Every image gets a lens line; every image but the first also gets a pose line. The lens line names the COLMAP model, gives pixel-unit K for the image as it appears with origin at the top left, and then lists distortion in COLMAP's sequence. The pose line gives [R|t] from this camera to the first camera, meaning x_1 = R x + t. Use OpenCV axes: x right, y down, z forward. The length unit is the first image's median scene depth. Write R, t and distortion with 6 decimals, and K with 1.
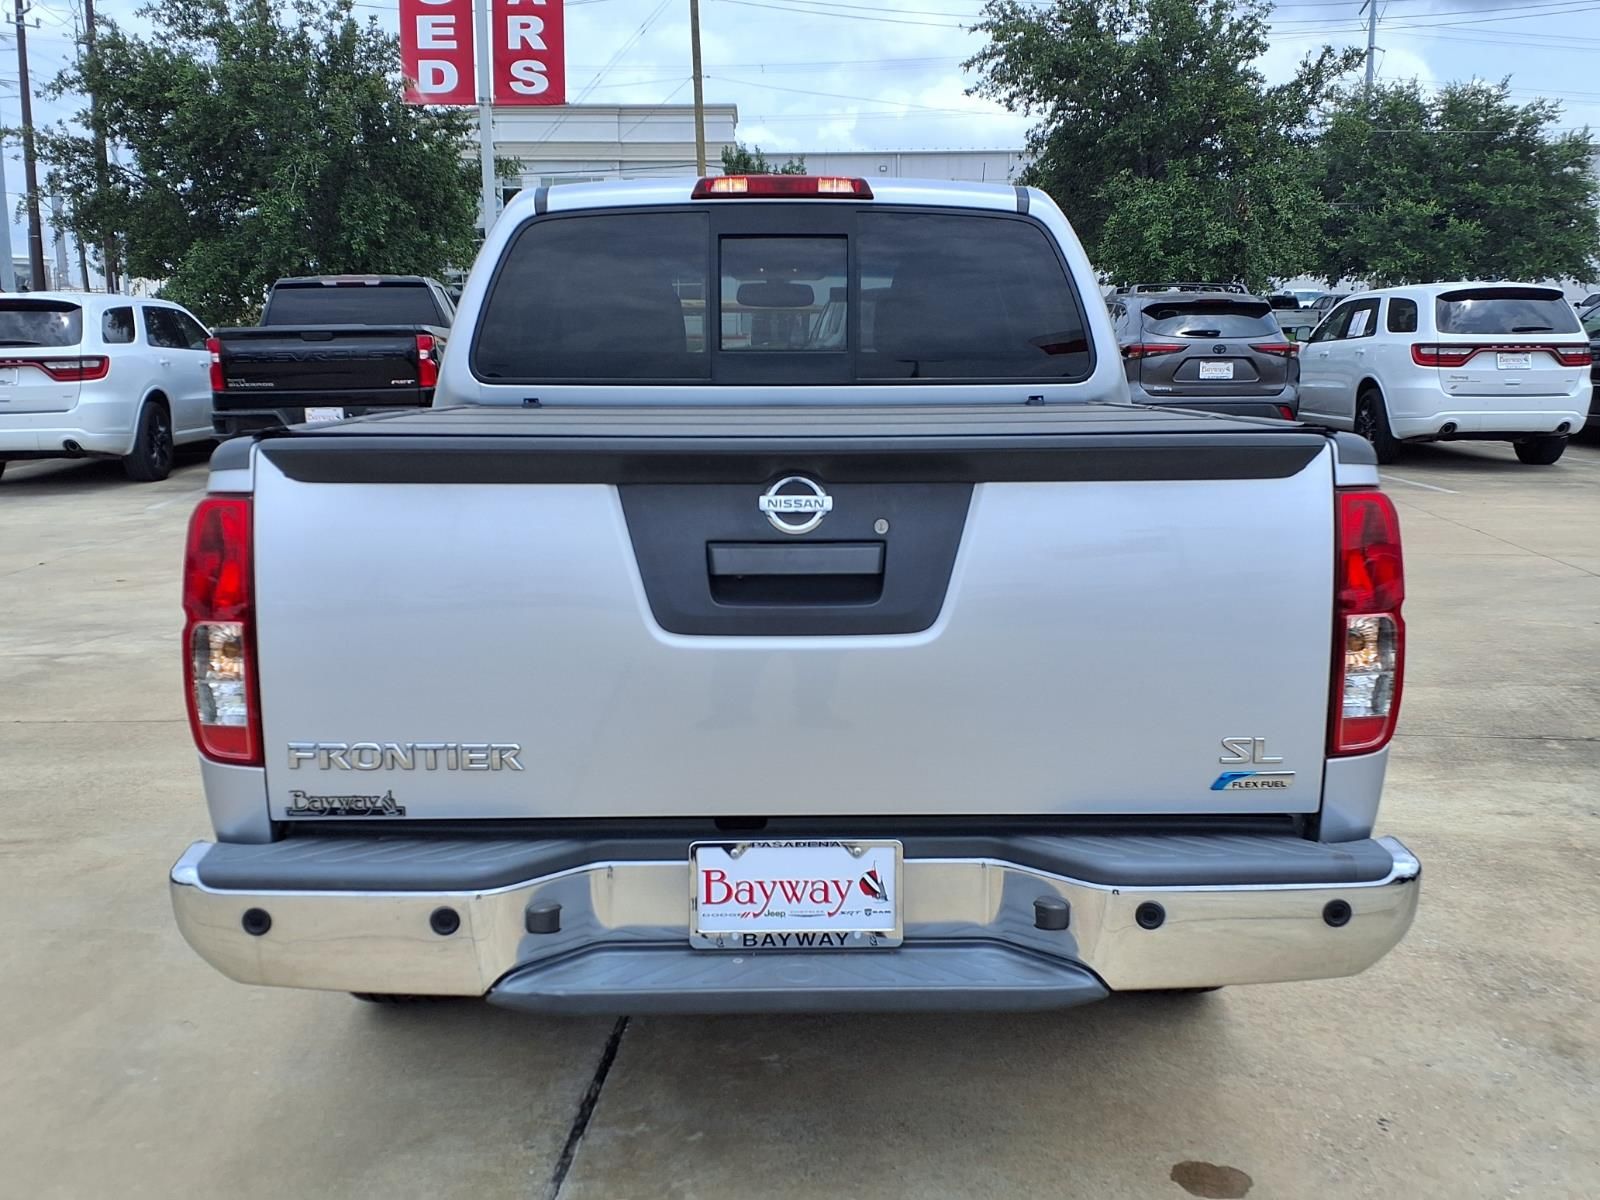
lens RADIAL K [[1568.9, 0, 789.7], [0, 1568.9, 613.8], [0, 0, 1]] dist [0.181374, -0.415390]
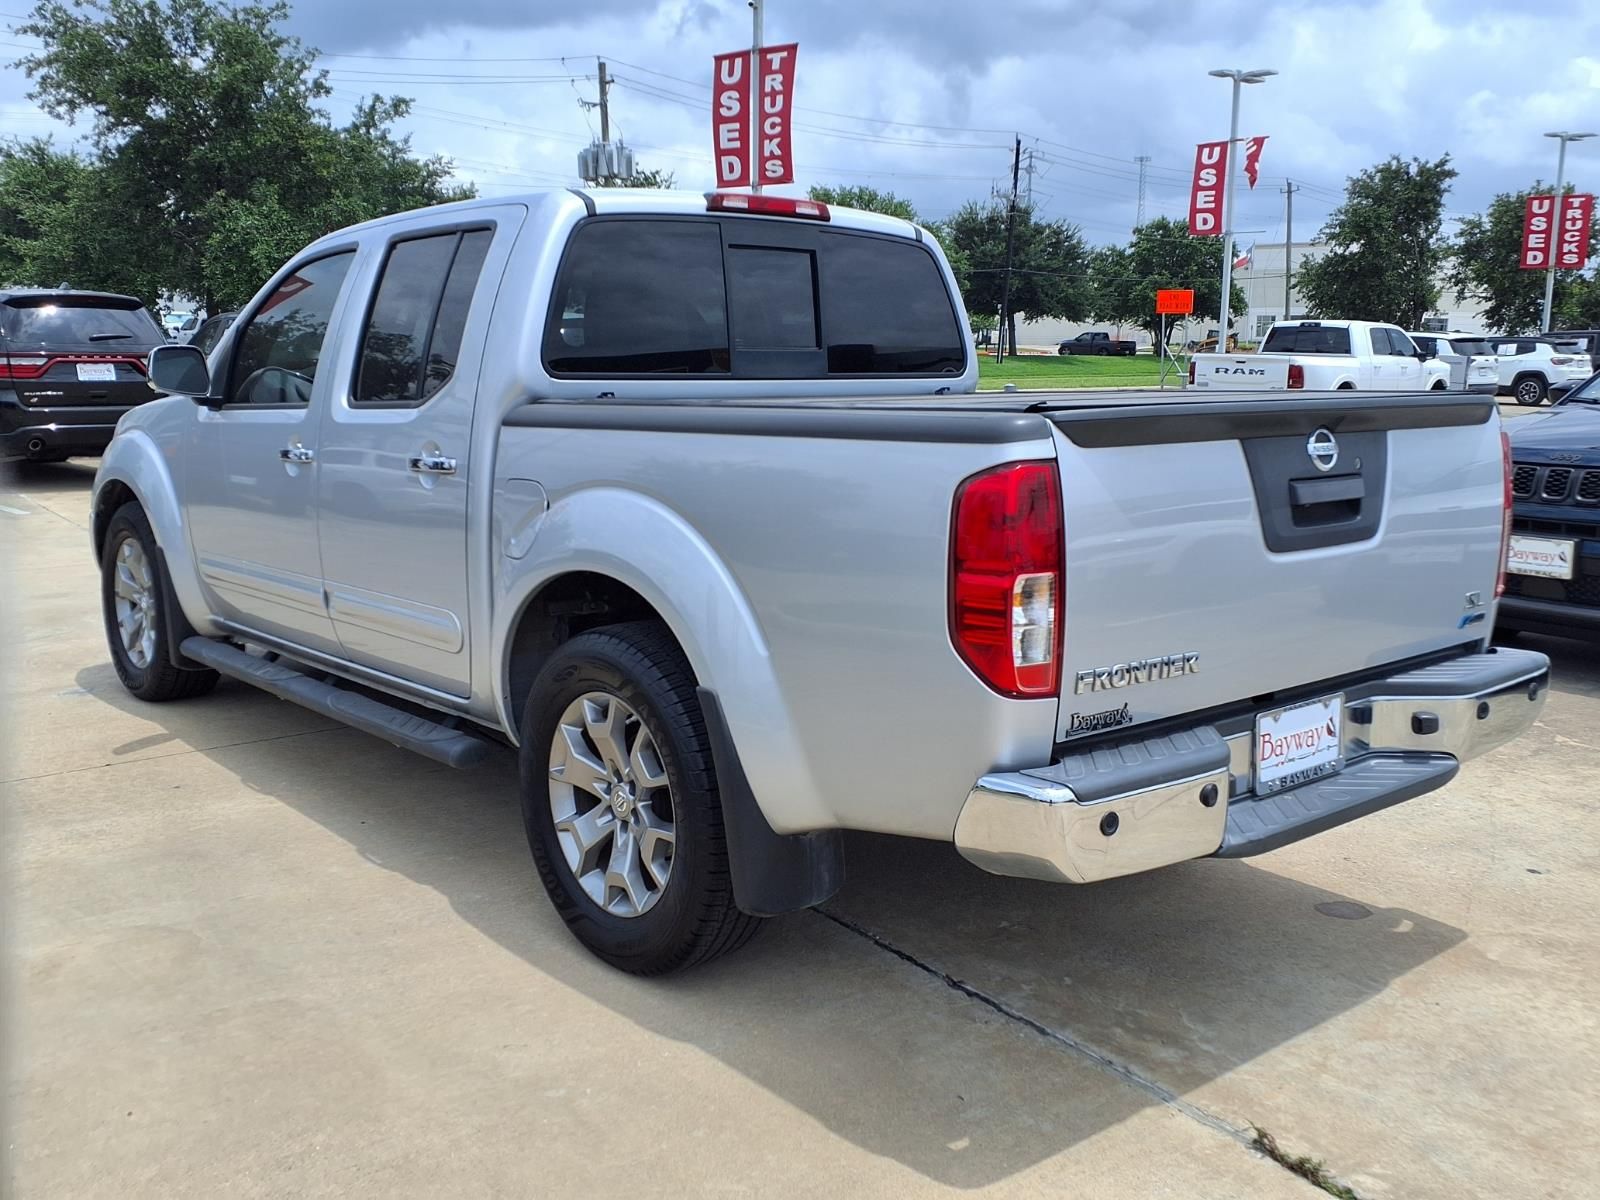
lens RADIAL K [[1459.8, 0, 800.0], [0, 1459.8, 600.0], [0, 0, 1]] dist [0.088662, -0.132173]
pose [[0.772398, -0.096425, 0.627777, -0.910369], [0.102794, 0.994356, 0.026255, -0.016110], [-0.626765, 0.044252, 0.777950, 0.234279]]
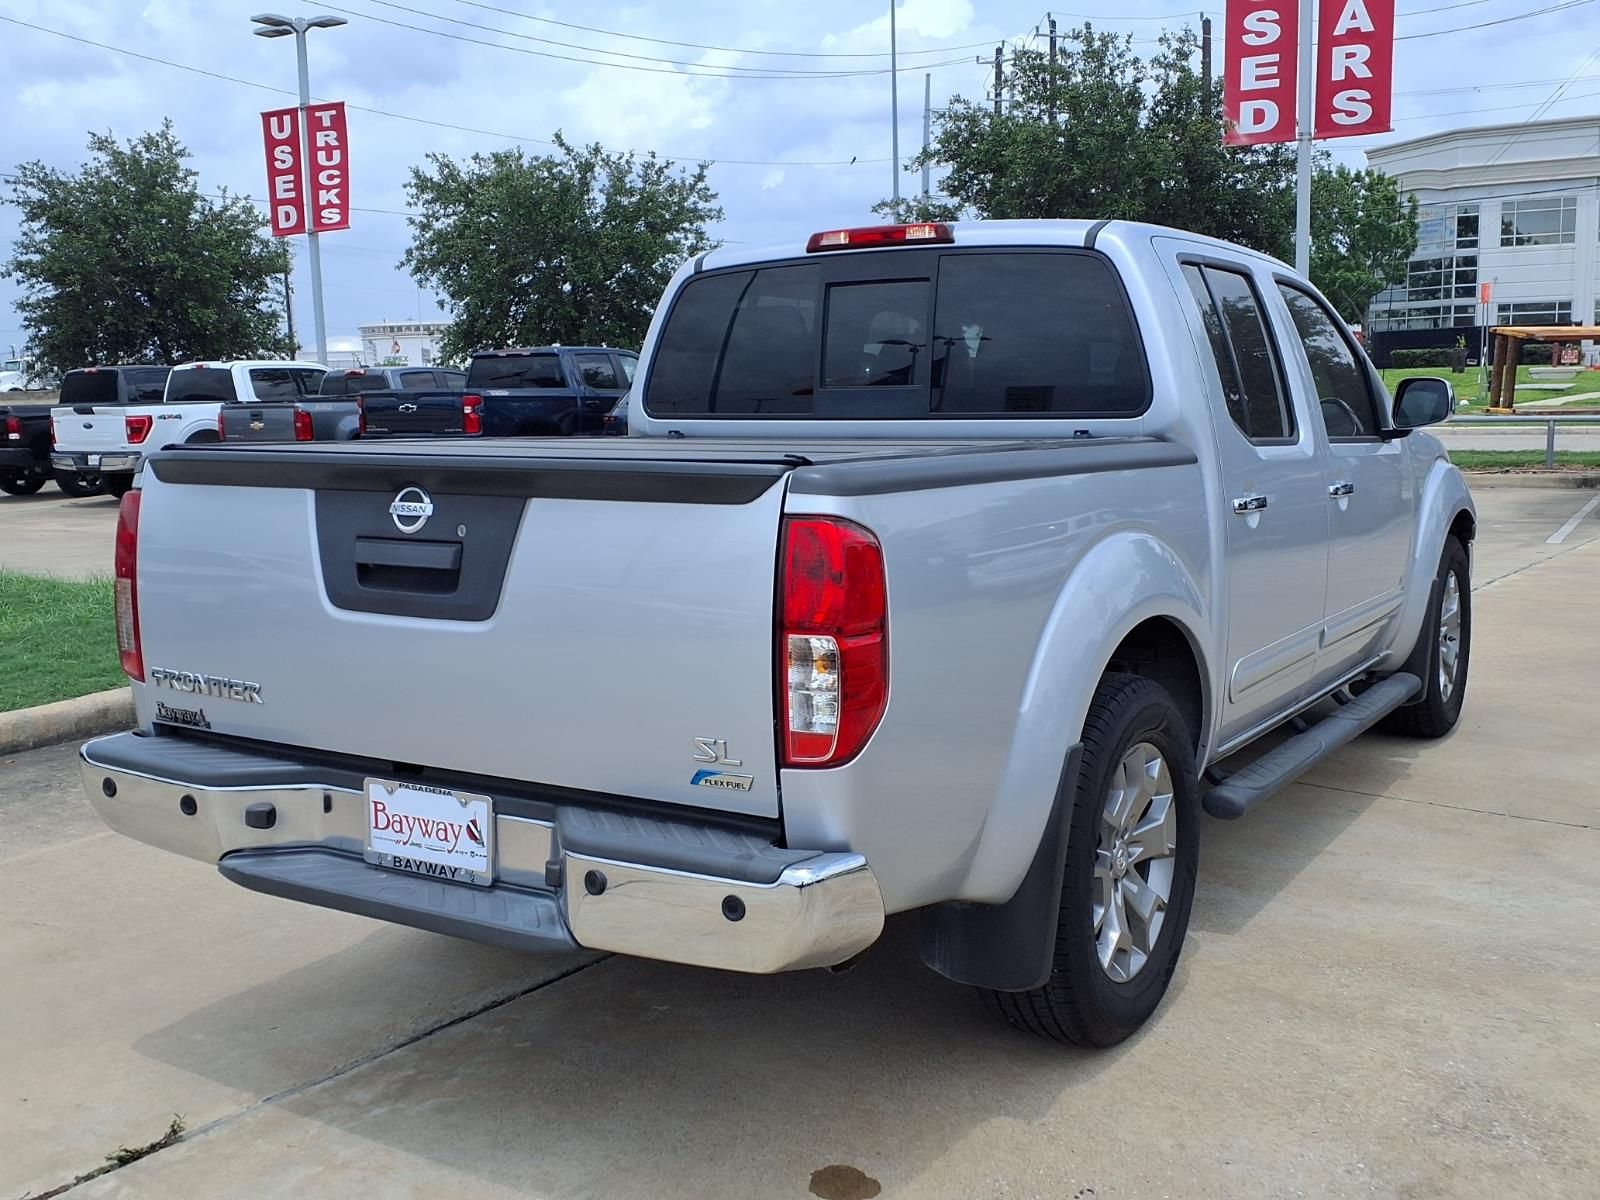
lens RADIAL K [[1568.9, 0, 789.7], [0, 1568.9, 613.8], [0, 0, 1]] dist [0.181374, -0.415390]
pose [[0.836664, 0.071039, -0.543091, 0.735244], [-0.084006, 0.996465, 0.000927, -0.011342], [0.541237, 0.044848, 0.839674, 0.094601]]
